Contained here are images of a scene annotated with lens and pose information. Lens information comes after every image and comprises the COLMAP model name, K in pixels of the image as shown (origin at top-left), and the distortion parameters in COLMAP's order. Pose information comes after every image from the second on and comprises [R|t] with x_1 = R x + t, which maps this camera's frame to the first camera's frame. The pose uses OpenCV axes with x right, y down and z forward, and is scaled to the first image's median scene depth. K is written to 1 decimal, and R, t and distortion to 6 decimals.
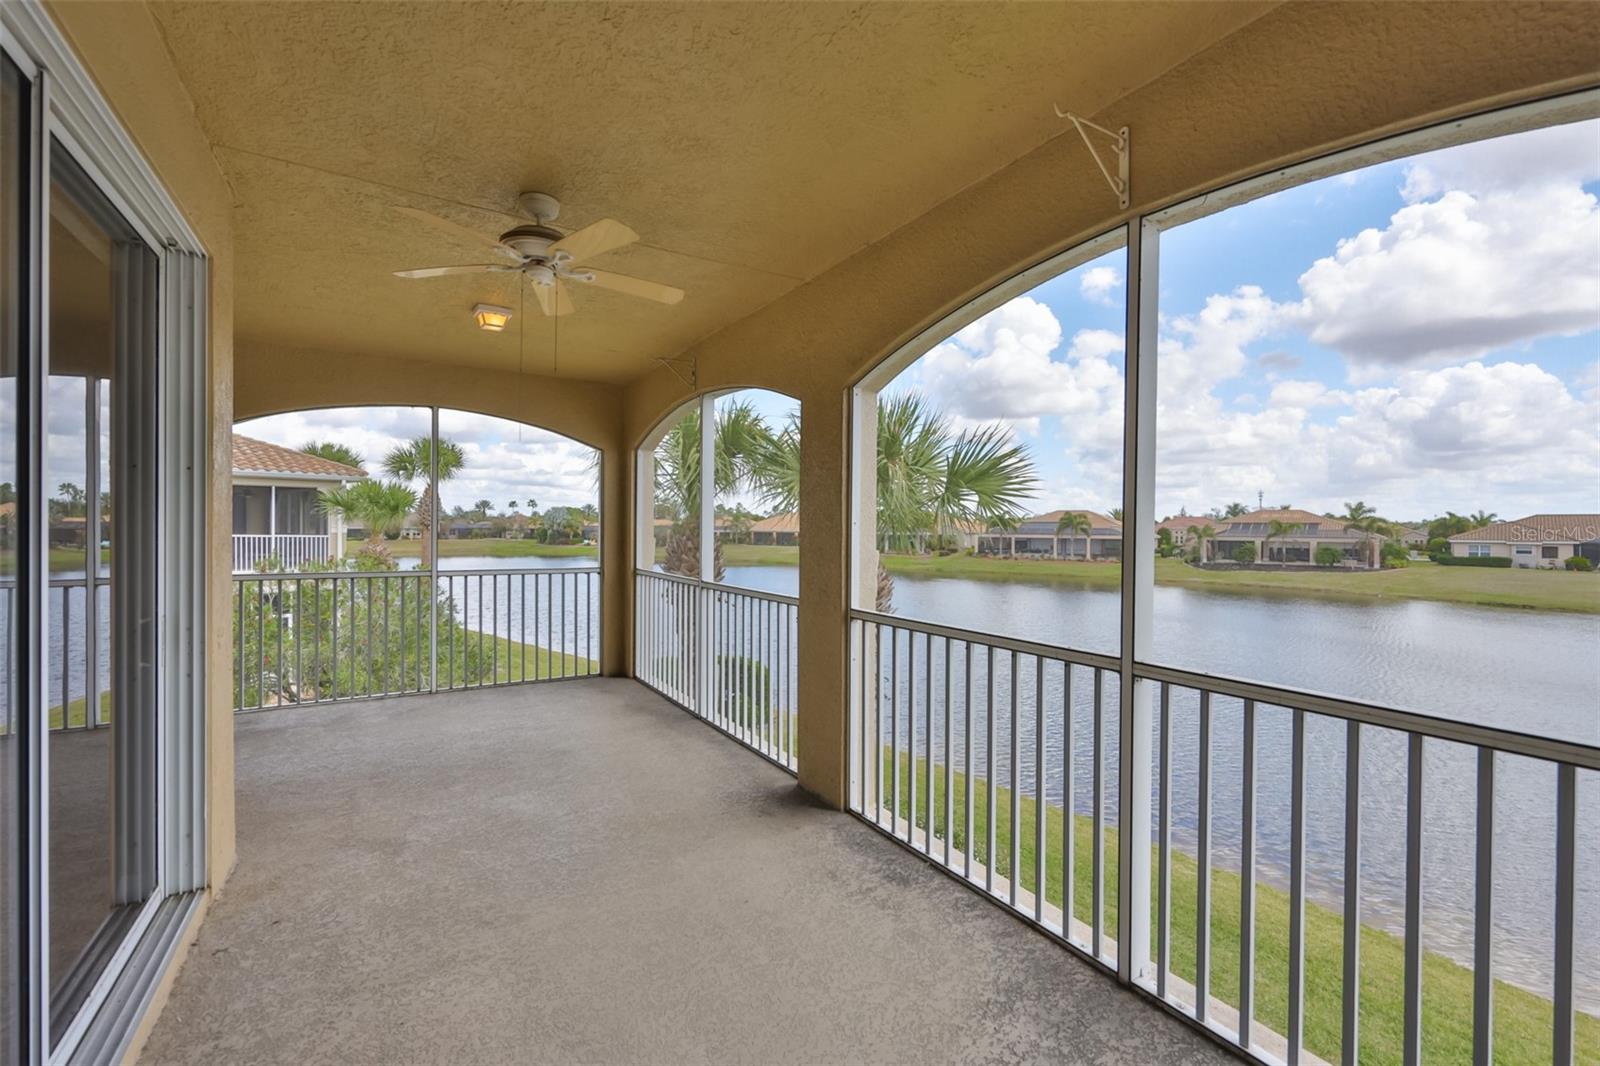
lens RADIAL K [[679.4, 0, 794.2], [0, 679.4, 532.5], [0, 0, 1]] dist [-0.000575, 0.000428]
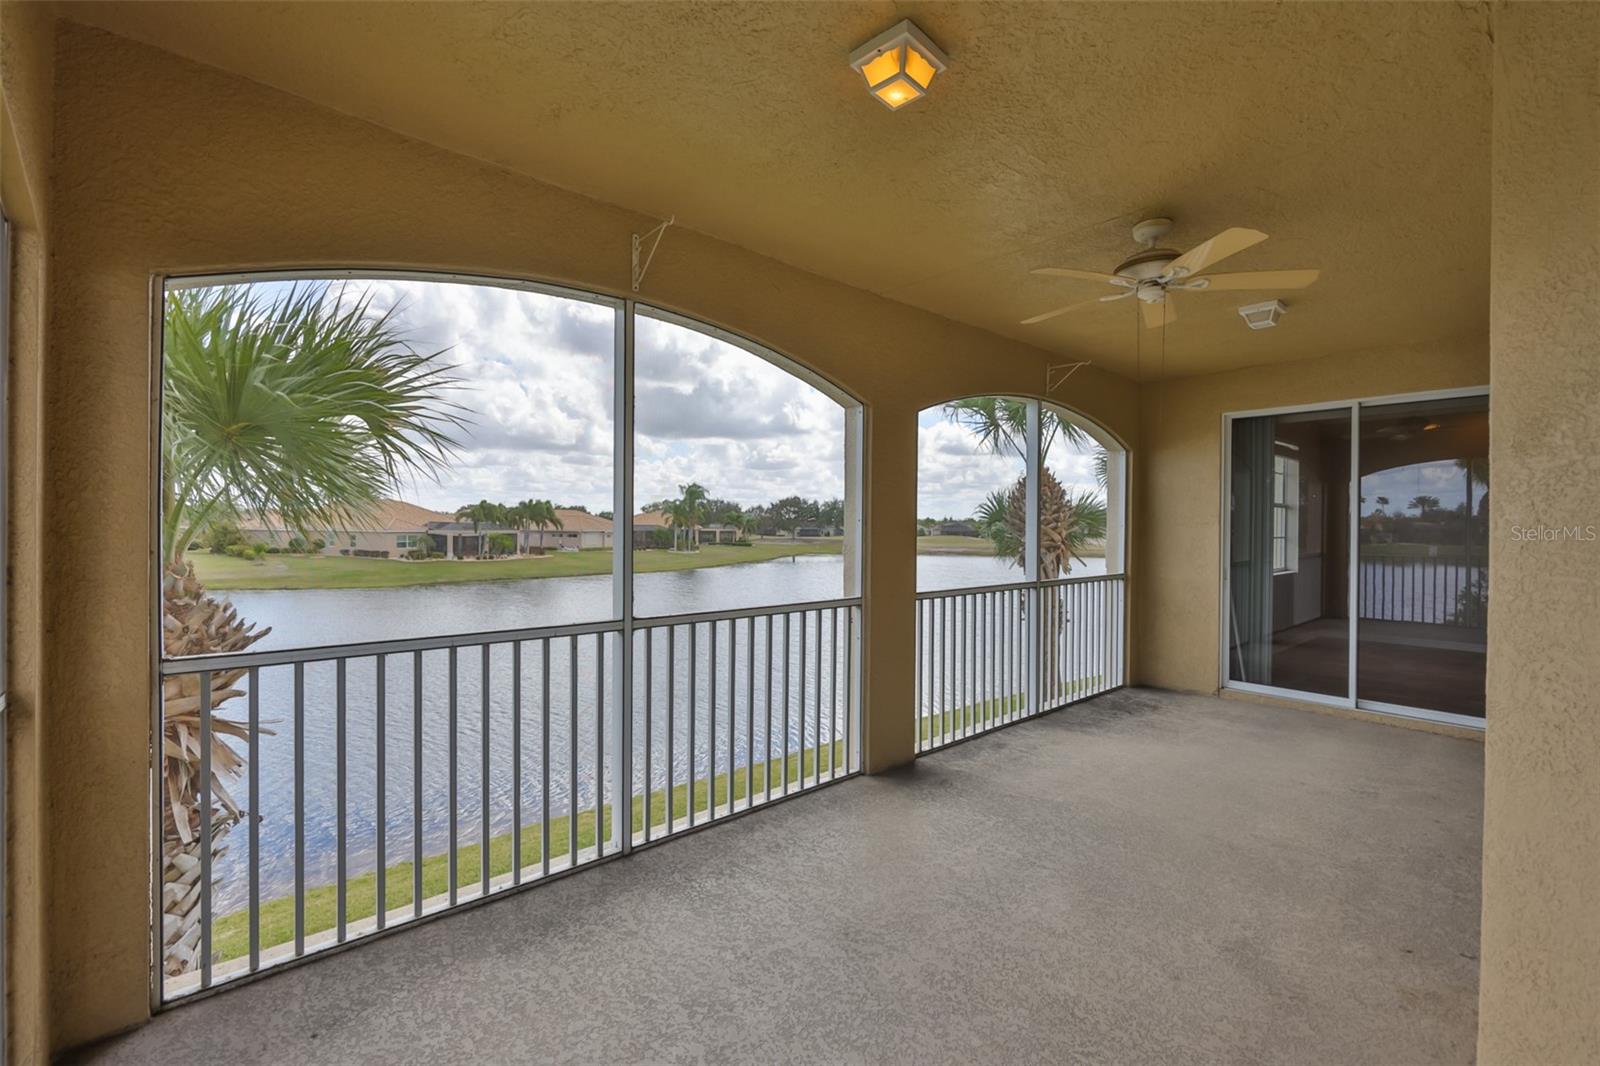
lens RADIAL K [[683.0, 0, 798.2], [0, 683.0, 528.3], [0, 0, 1]] dist [0.000277, 0.000579]
pose [[-0.175570, -0.011869, 0.984395, -1.087042], [0.000172, 0.999927, 0.012087, -0.020094], [-0.984467, 0.002291, -0.175555, 1.409362]]
